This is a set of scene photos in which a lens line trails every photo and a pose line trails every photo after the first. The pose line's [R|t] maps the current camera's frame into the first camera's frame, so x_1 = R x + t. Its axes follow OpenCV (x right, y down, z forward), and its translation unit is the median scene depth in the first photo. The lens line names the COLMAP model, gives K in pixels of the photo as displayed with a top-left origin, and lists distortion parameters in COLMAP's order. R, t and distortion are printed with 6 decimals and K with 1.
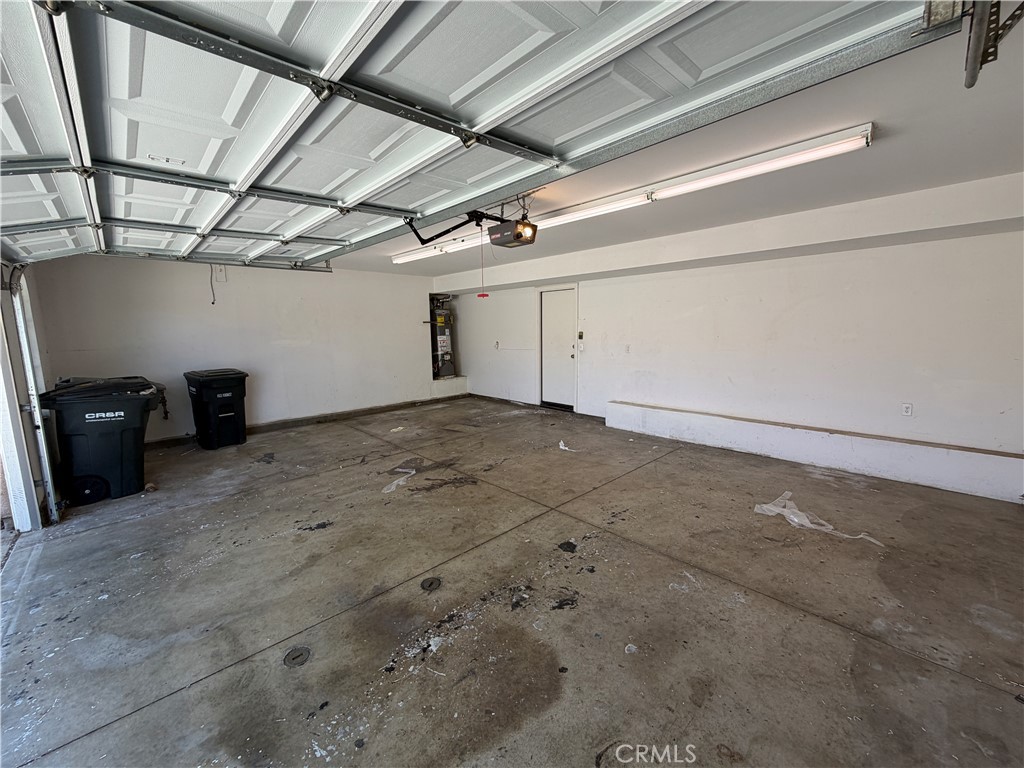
lens RADIAL K [[408.1, 0, 509.0], [0, 408.1, 385.2], [0, 0, 1]] dist [-0.001545, -0.000178]
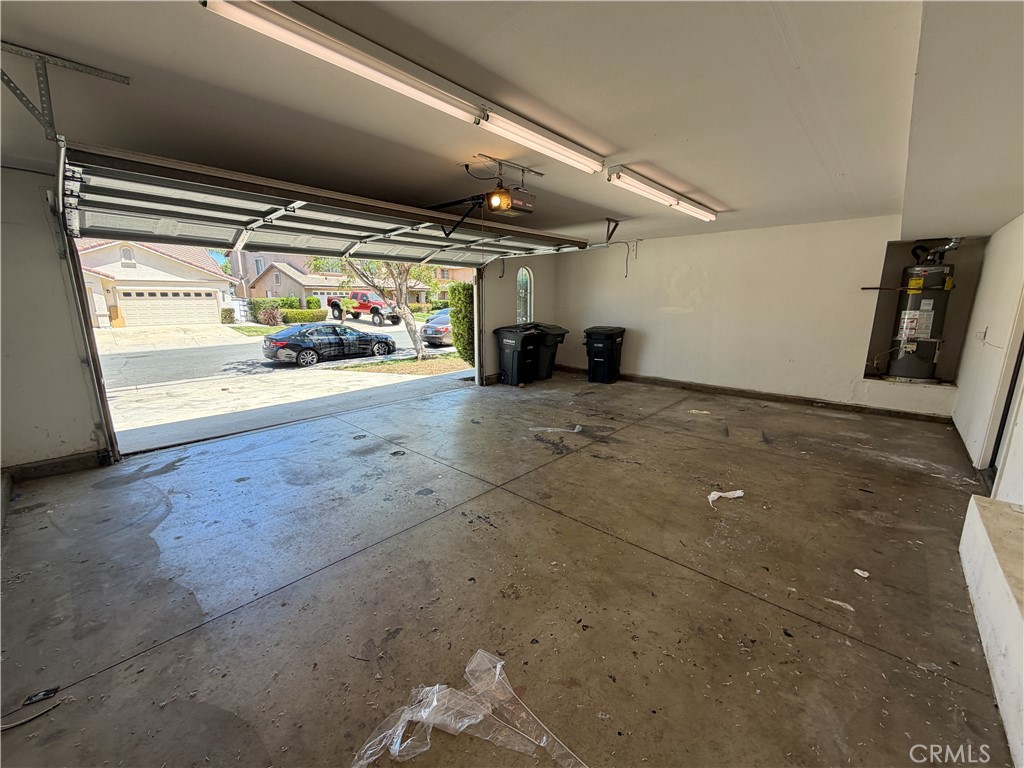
lens RADIAL K [[408.1, 0, 509.0], [0, 408.1, 385.2], [0, 0, 1]] dist [-0.001545, -0.000178]
pose [[0.064418, 0.221529, -0.973024, 0.728042], [-0.140512, 0.967348, 0.210934, -0.102820], [0.987981, 0.123134, 0.093442, 0.653107]]
